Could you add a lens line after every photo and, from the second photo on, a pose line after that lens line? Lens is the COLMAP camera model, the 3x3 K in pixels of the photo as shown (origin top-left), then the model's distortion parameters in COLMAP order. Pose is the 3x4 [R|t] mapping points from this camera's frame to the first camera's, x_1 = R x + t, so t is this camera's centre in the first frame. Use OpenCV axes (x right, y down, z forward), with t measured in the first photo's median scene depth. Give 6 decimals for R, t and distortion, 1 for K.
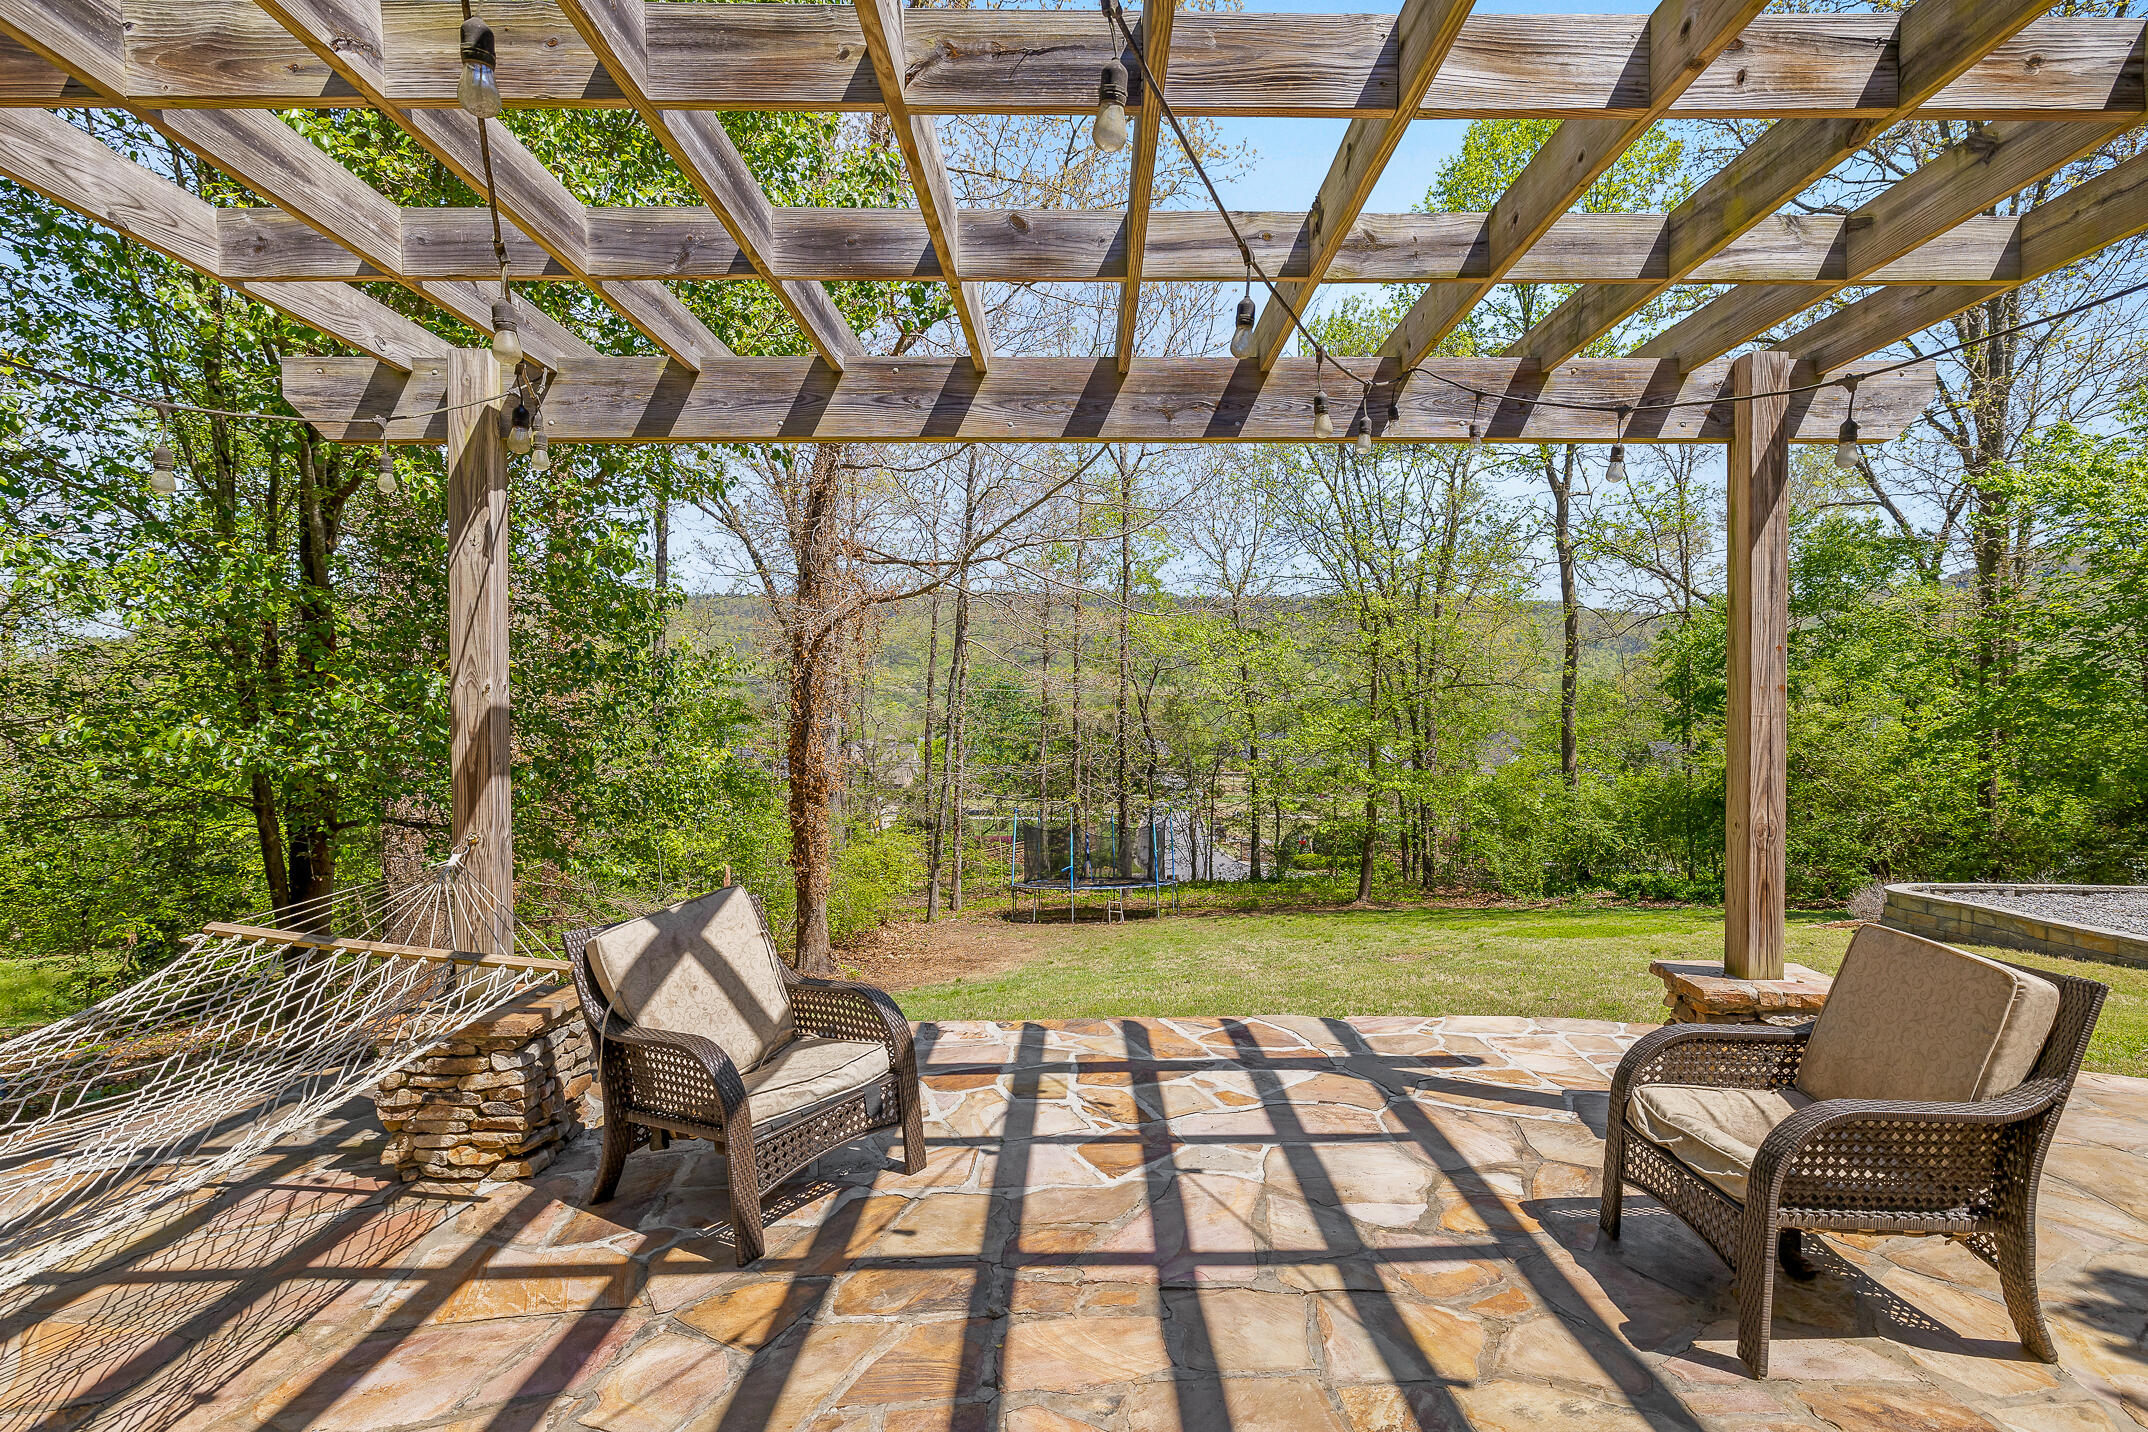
lens RADIAL K [[1004.7, 0, 1074.0], [0, 1004.7, 716.0], [0, 0, 1]] dist [-0.000014, -0.000016]
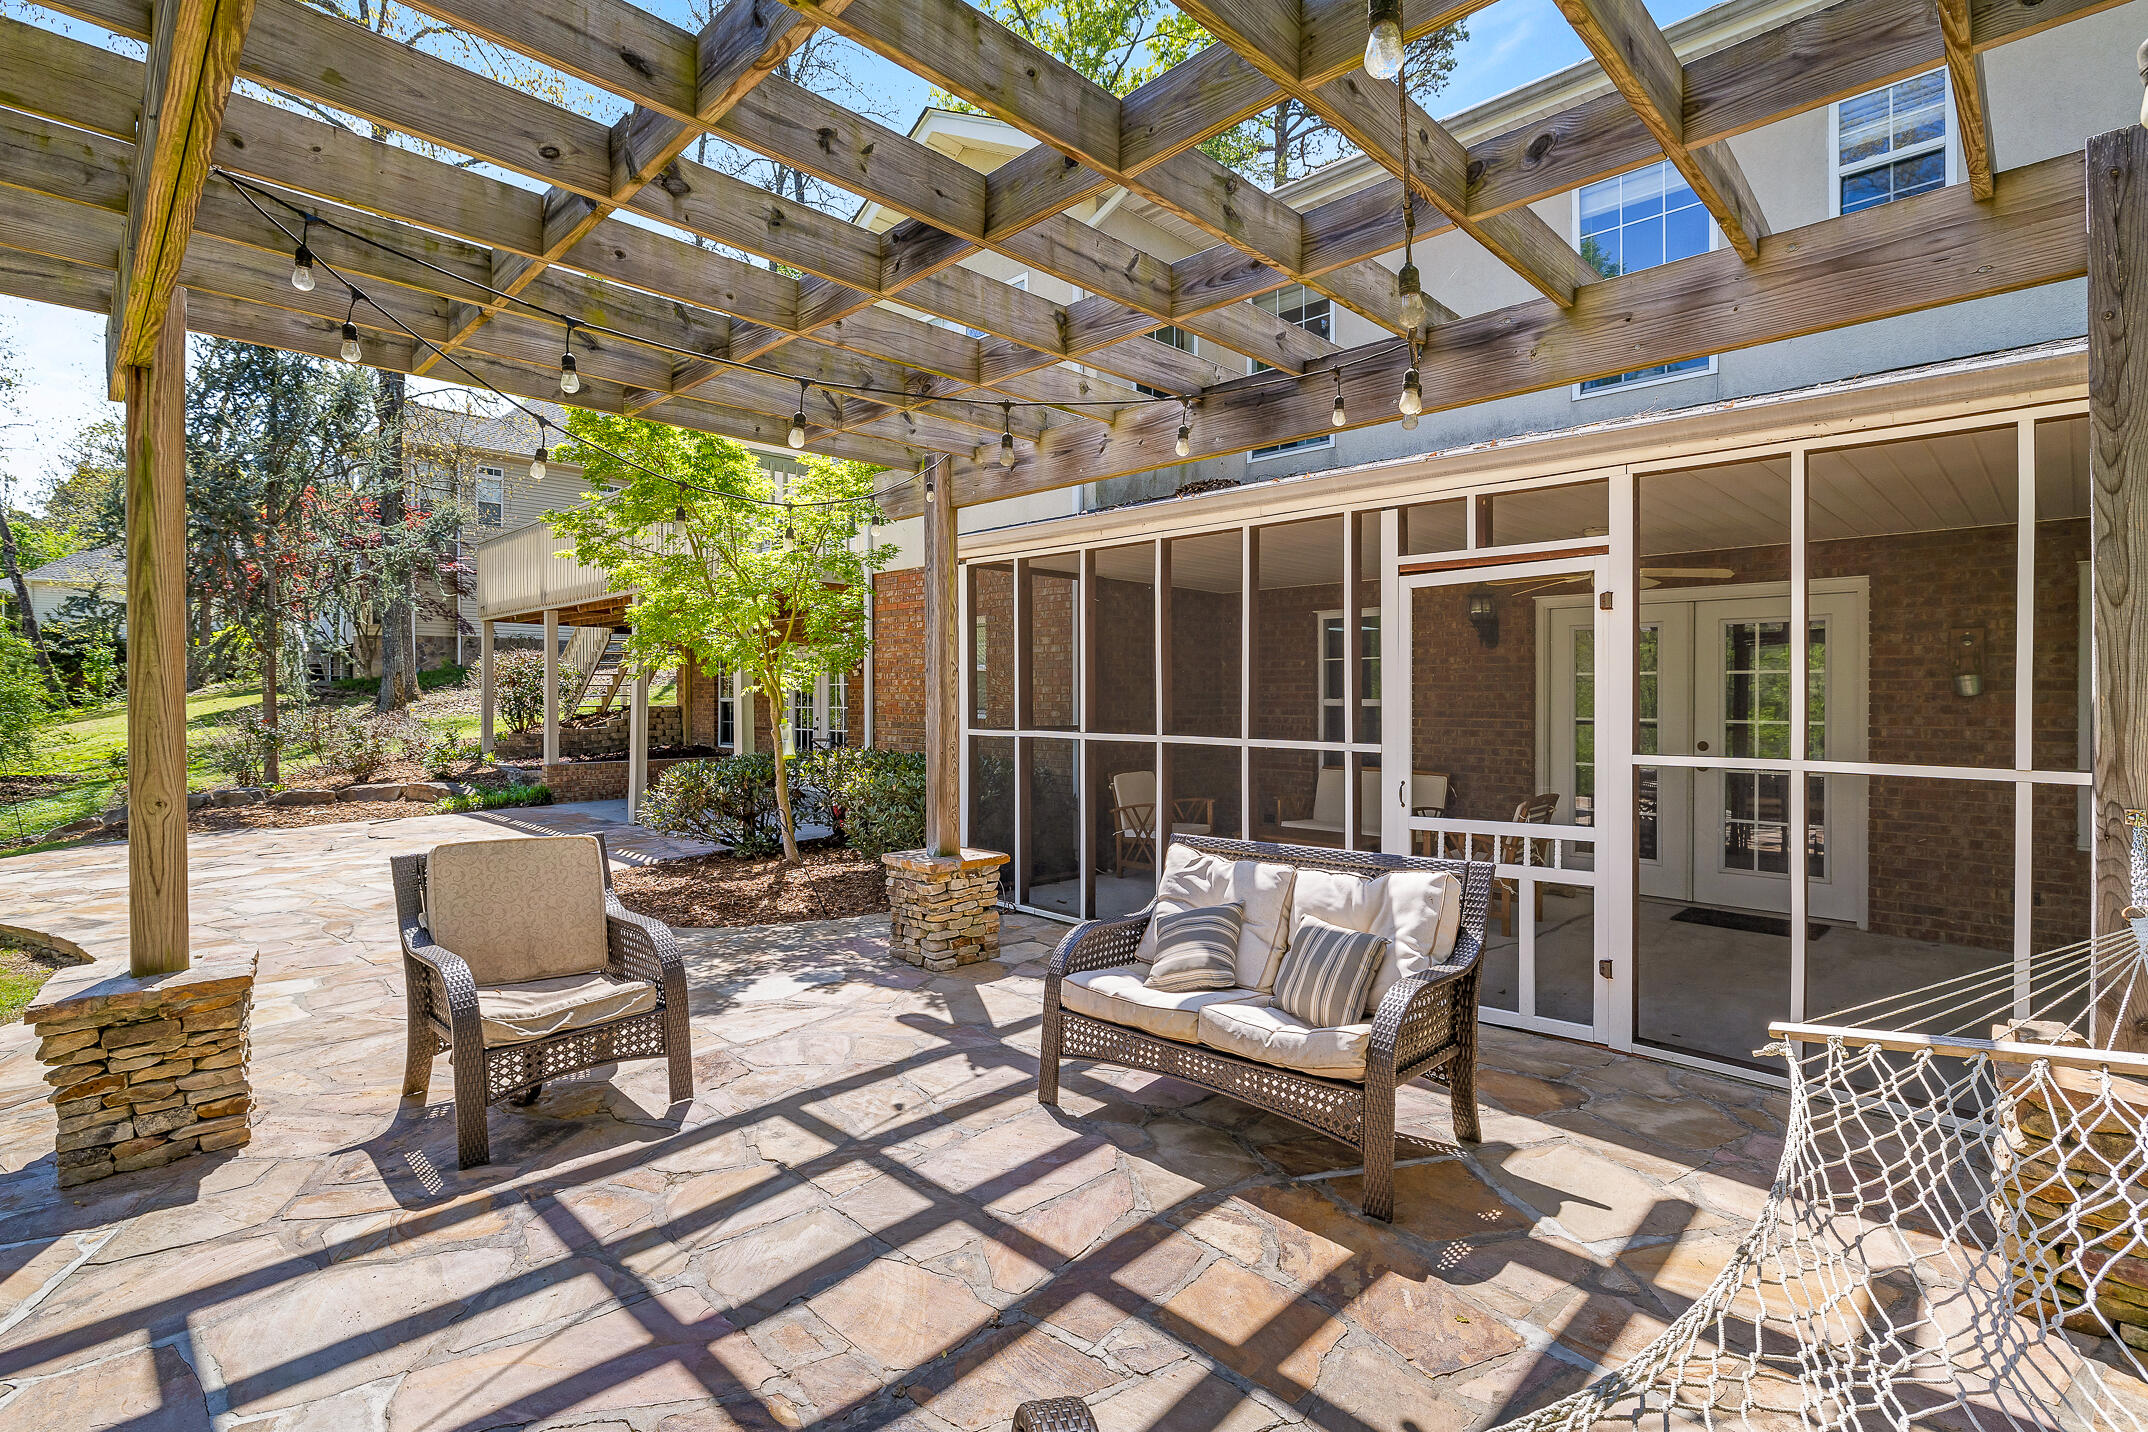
lens RADIAL K [[1004.7, 0, 1074.0], [0, 1004.7, 716.0], [0, 0, 1]] dist [-0.000014, -0.000016]
pose [[-0.716933, -0.008397, 0.697092, -0.684197], [-0.002938, 0.999955, 0.009023, 0.024791], [-0.697136, 0.004421, -0.716925, 1.353378]]
